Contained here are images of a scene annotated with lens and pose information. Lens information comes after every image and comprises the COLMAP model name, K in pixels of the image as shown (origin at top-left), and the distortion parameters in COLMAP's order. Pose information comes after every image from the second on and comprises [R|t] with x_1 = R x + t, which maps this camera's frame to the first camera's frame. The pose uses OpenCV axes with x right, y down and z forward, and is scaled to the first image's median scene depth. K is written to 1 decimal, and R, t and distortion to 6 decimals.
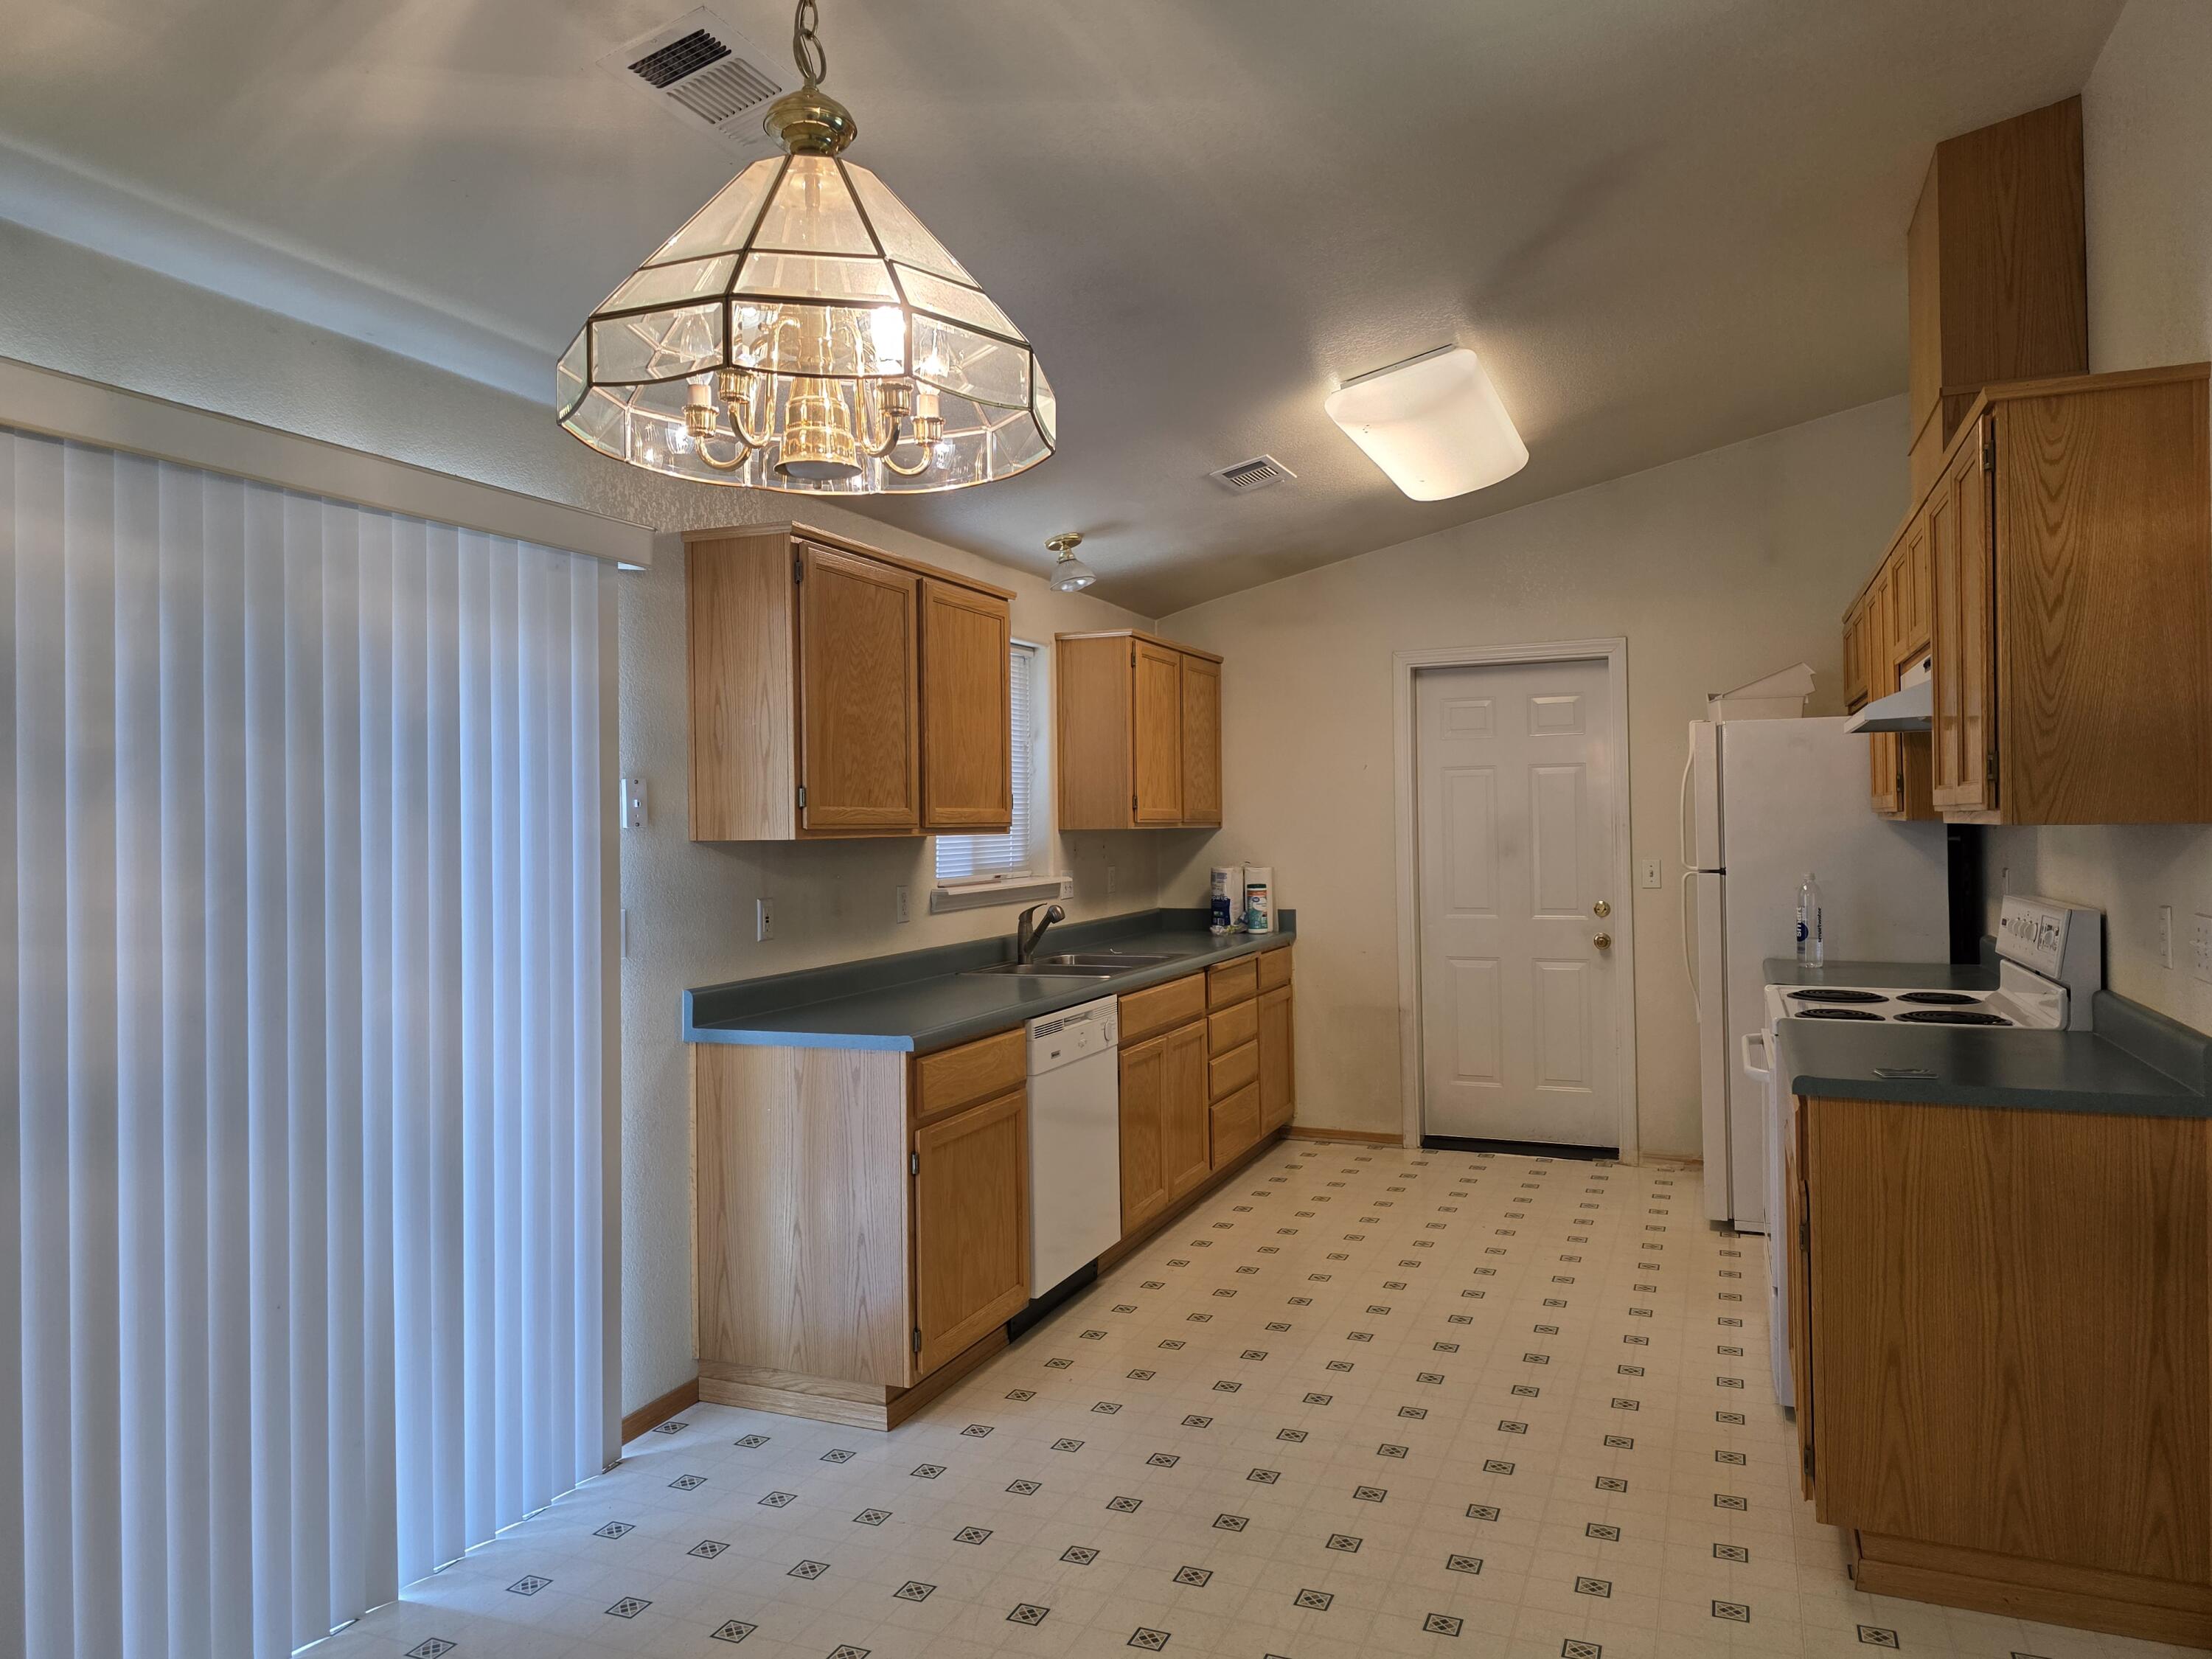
lens RADIAL K [[1476.3, 0, 1110.0], [0, 1476.3, 817.8], [0, 0, 1]] dist [0.081828, -0.078474]
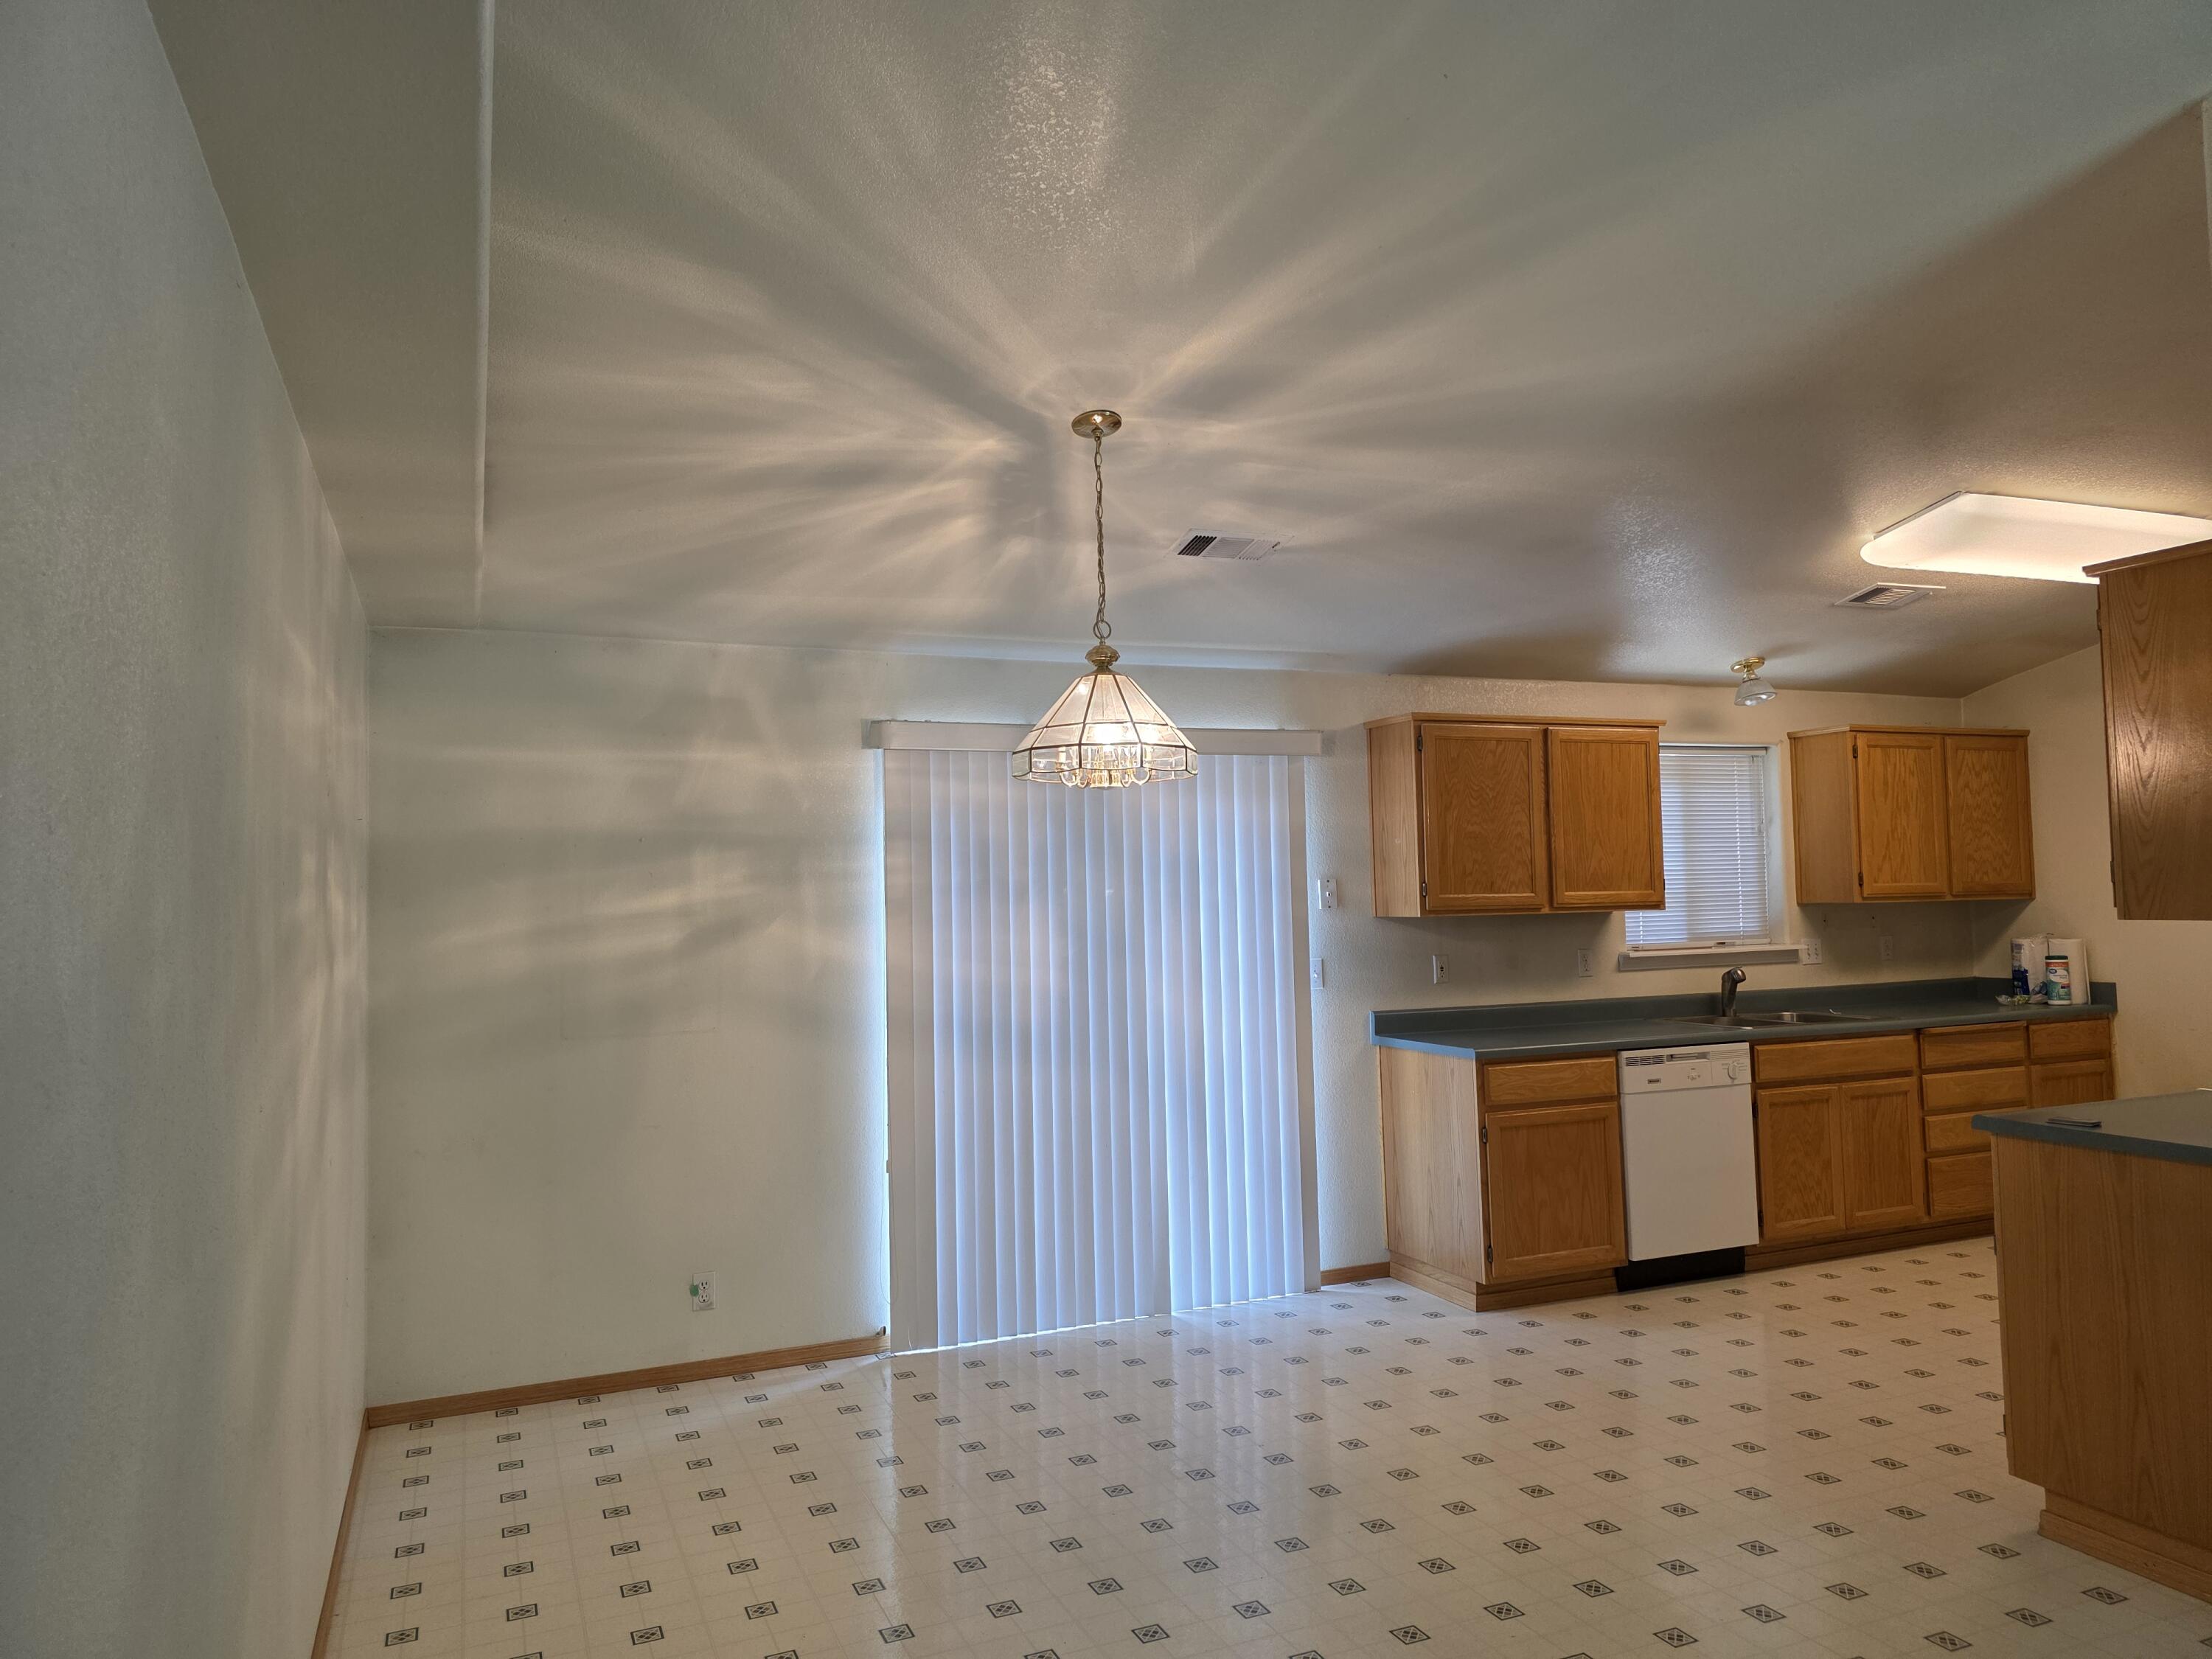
lens RADIAL K [[1472.2, 0, 1100.7], [0, 1472.2, 838.6], [0, 0, 1]] dist [0.081316, -0.059620]
pose [[0.714881, -0.030011, -0.698602, 0.606742], [0.015624, 0.999515, -0.026951, -0.029553], [0.699071, 0.008352, 0.715003, -0.321192]]
